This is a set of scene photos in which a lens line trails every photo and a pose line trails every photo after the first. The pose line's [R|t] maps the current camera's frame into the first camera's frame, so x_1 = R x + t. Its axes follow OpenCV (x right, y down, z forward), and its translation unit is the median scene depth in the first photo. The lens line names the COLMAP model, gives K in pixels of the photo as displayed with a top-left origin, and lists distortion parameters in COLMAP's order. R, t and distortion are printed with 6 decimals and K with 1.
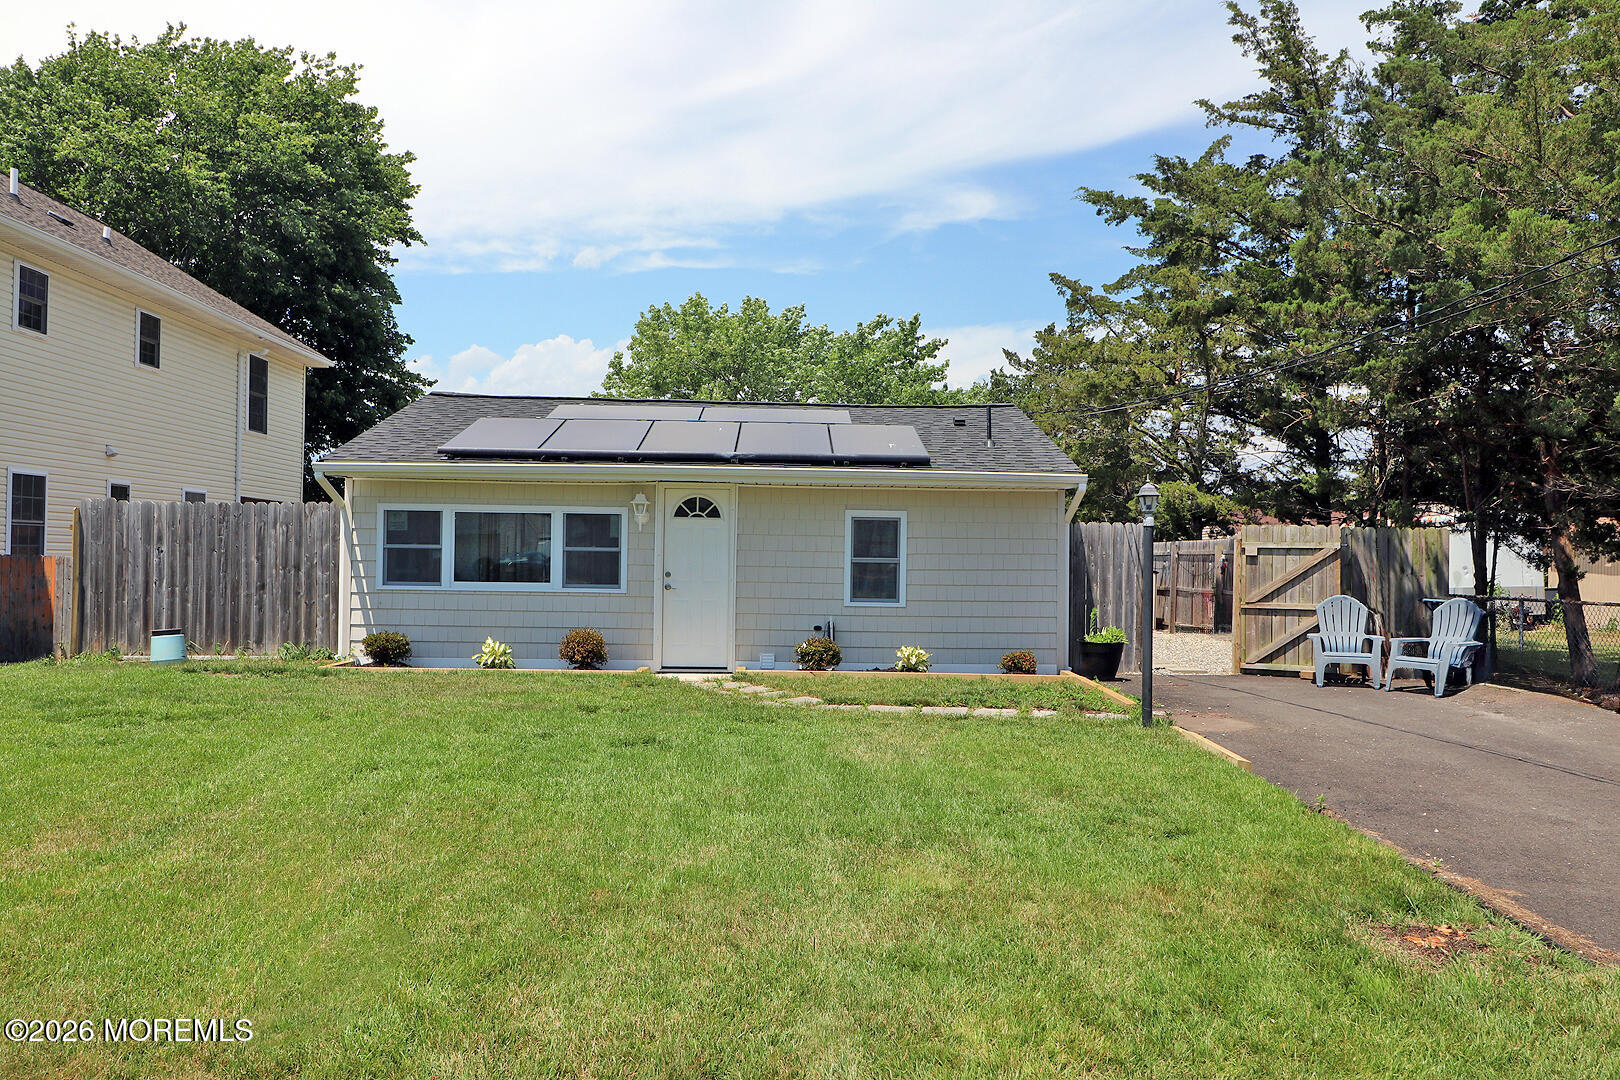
lens RADIAL K [[1287.7, 0, 812.0], [0, 1287.7, 535.5], [0, 0, 1]] dist [0.009711, 0.001083]
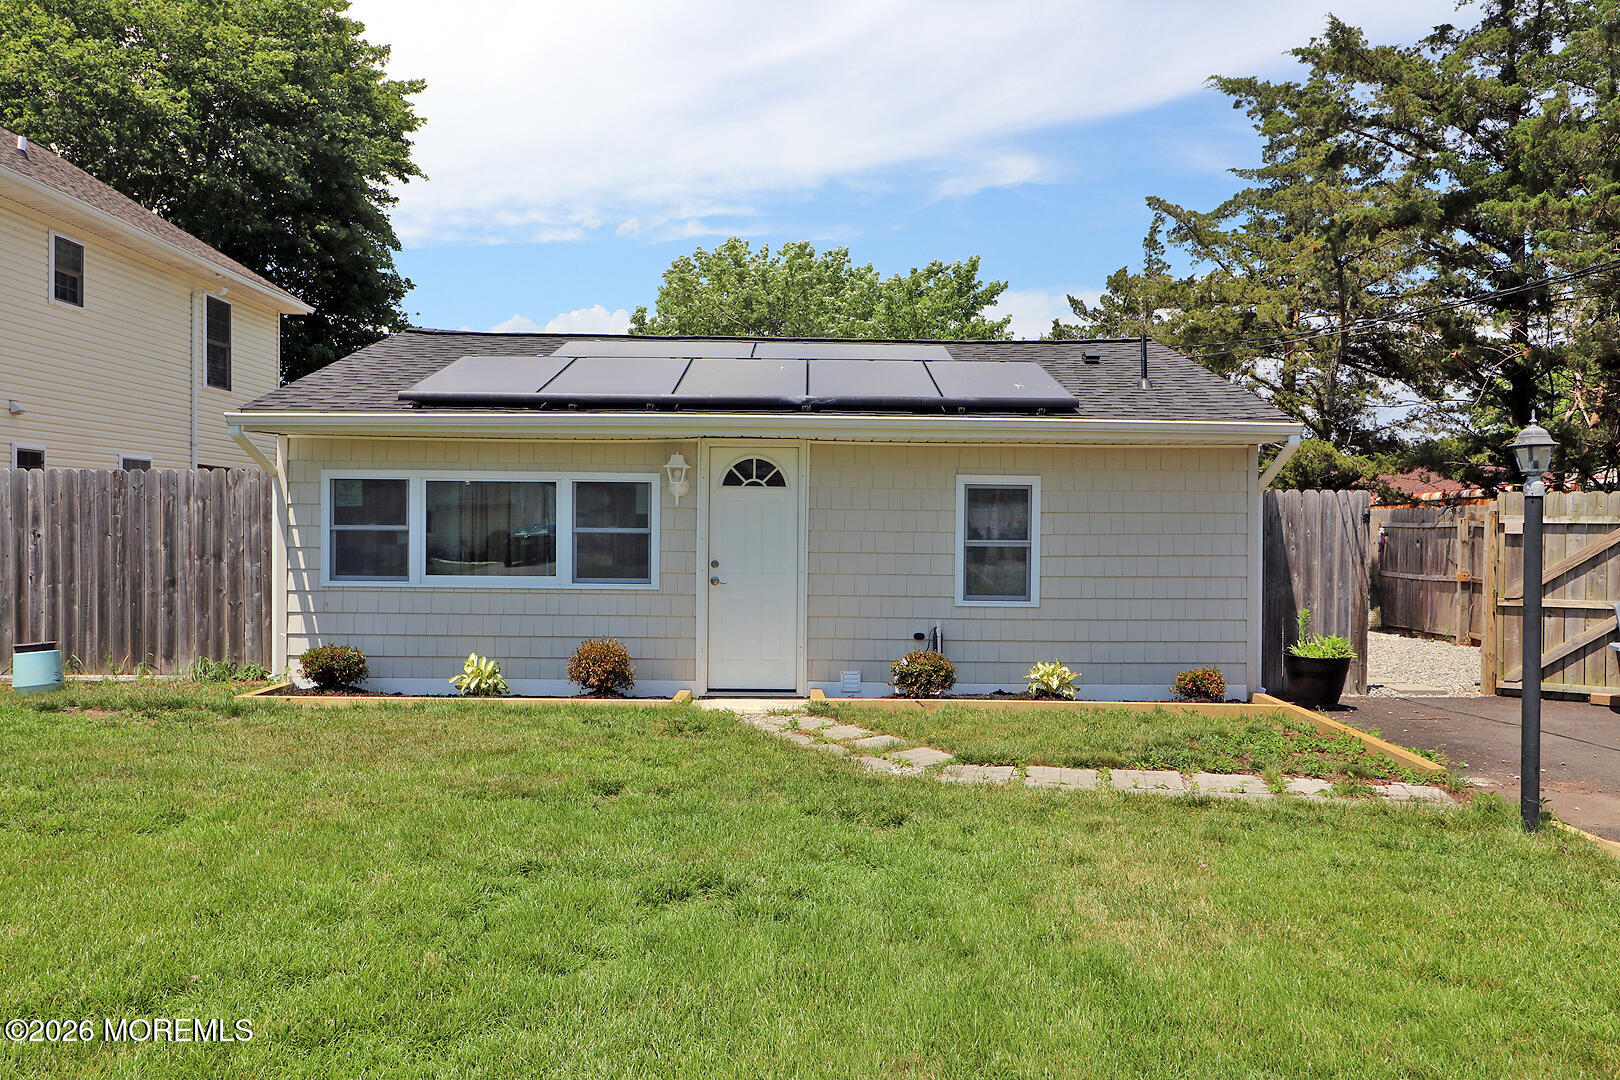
lens RADIAL K [[1287.7, 0, 808.4], [0, 1287.7, 531.9], [0, 0, 1]] dist [0.009711, 0.001083]
pose [[0.999769, -0.005143, -0.020858, -0.042898], [0.005609, 0.999735, 0.022336, -0.004216], [0.020738, -0.022447, 0.999533, 0.265231]]
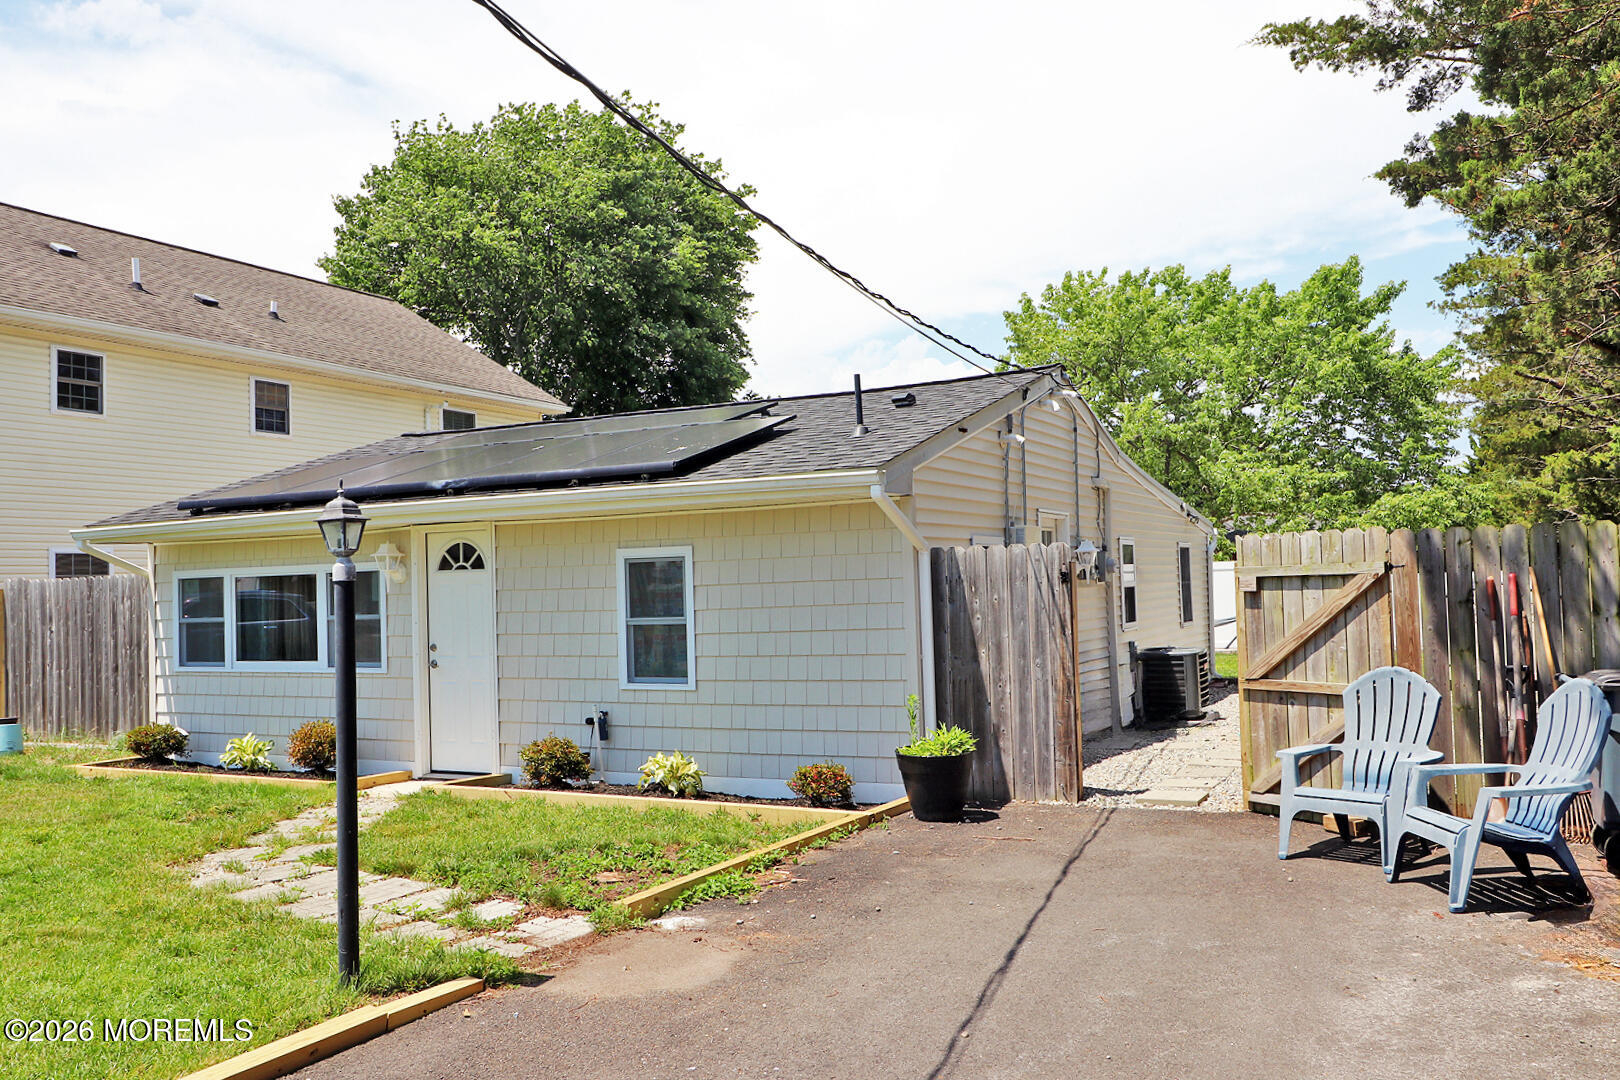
lens RADIAL K [[1279.6, 0, 808.0], [0, 1279.6, 548.3], [0, 0, 1]] dist [0.018810, -0.005797]
pose [[0.876961, -0.054807, -0.477425, 0.441093], [0.052253, 0.998460, -0.018640, -0.002194], [0.477712, -0.008600, 0.878475, 0.445192]]
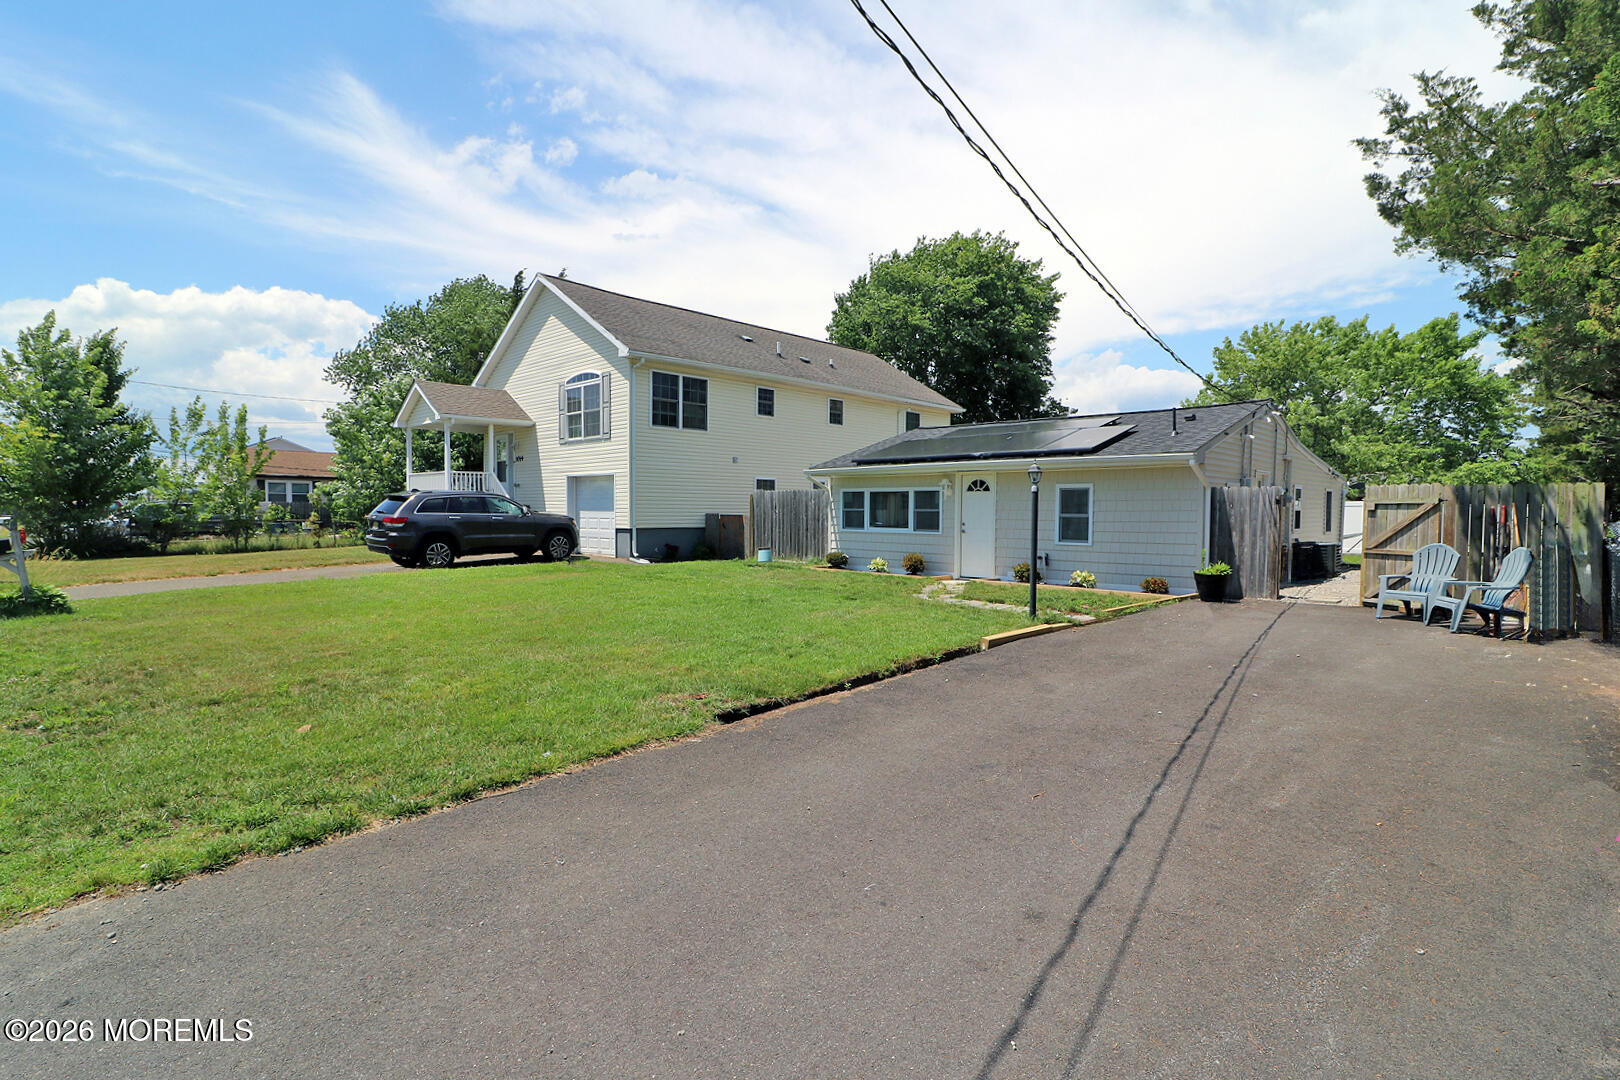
lens RADIAL K [[773.1, 0, 814.3], [0, 773.1, 543.7], [0, 0, 1]] dist [-0.001472, -0.011737]
pose [[0.706121, 0.020940, -0.707782, 0.491718], [0.019779, 0.998589, 0.049276, 0.000879], [0.707815, -0.048795, 0.704710, 0.109345]]
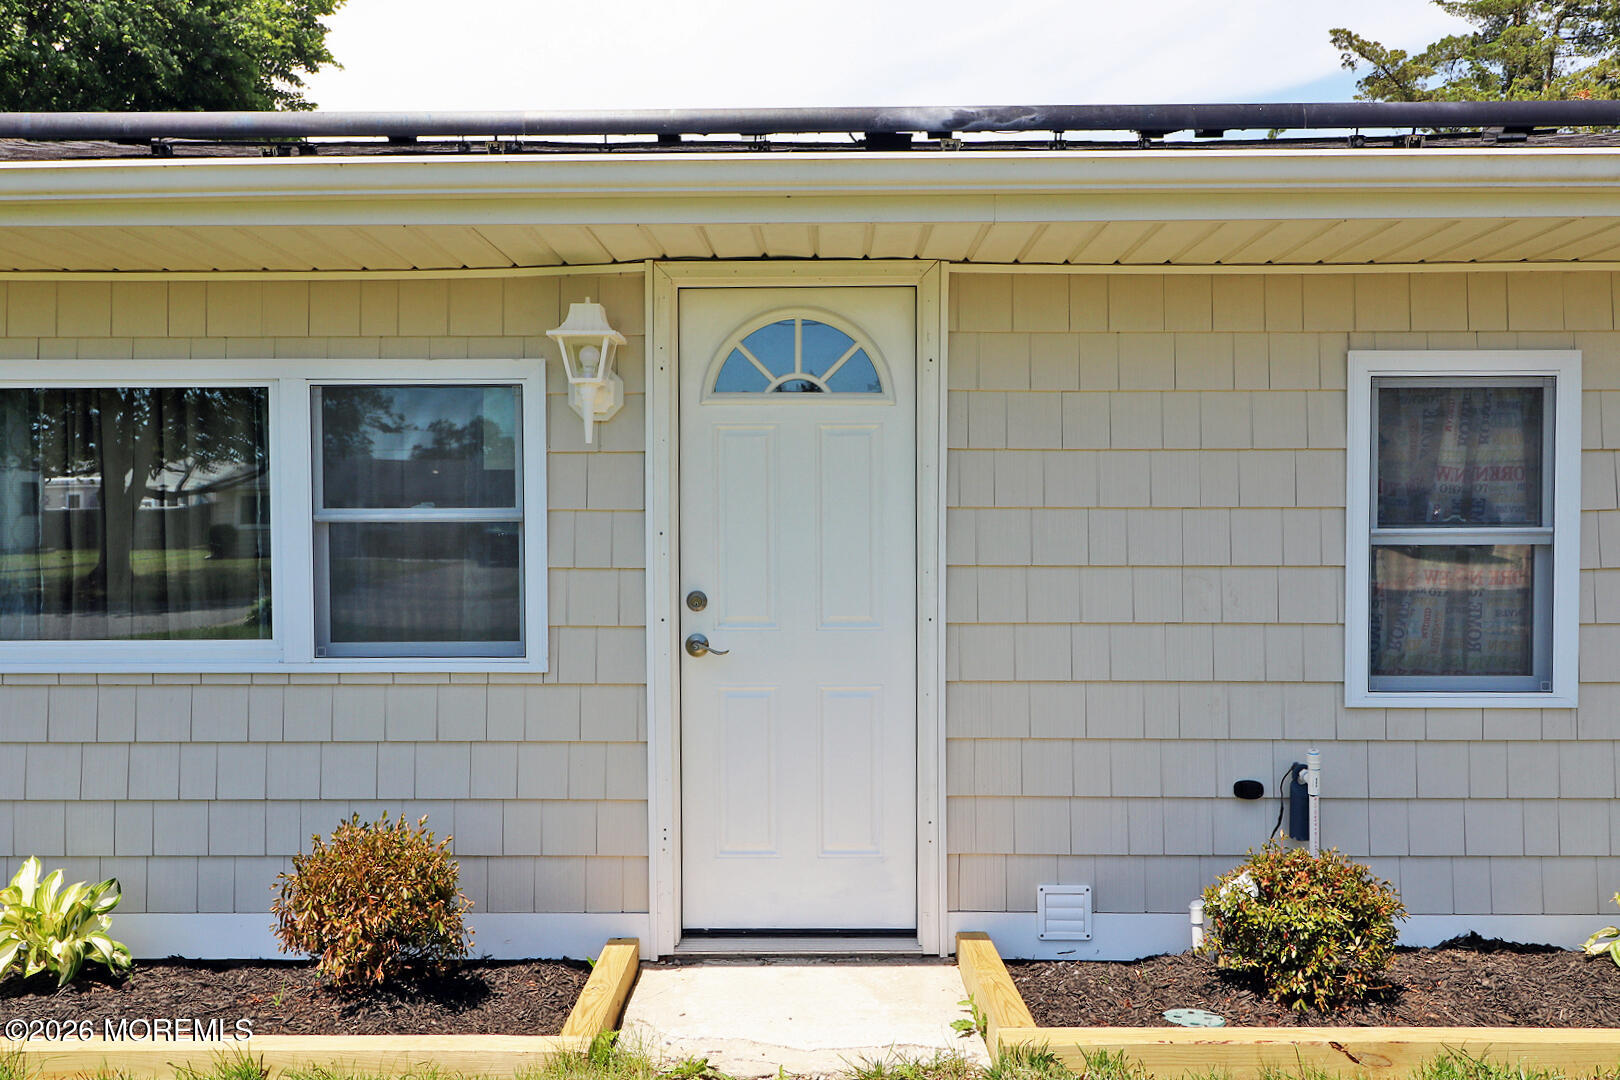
lens RADIAL K [[1287.7, 0, 805.1], [0, 1287.7, 546.9], [0, 0, 1]] dist [0.009711, 0.001083]
pose [[0.999276, -0.018141, -0.033457, -0.078840], [0.019583, 0.998870, 0.043297, 0.007141], [0.032633, -0.043920, 0.998502, 0.722617]]
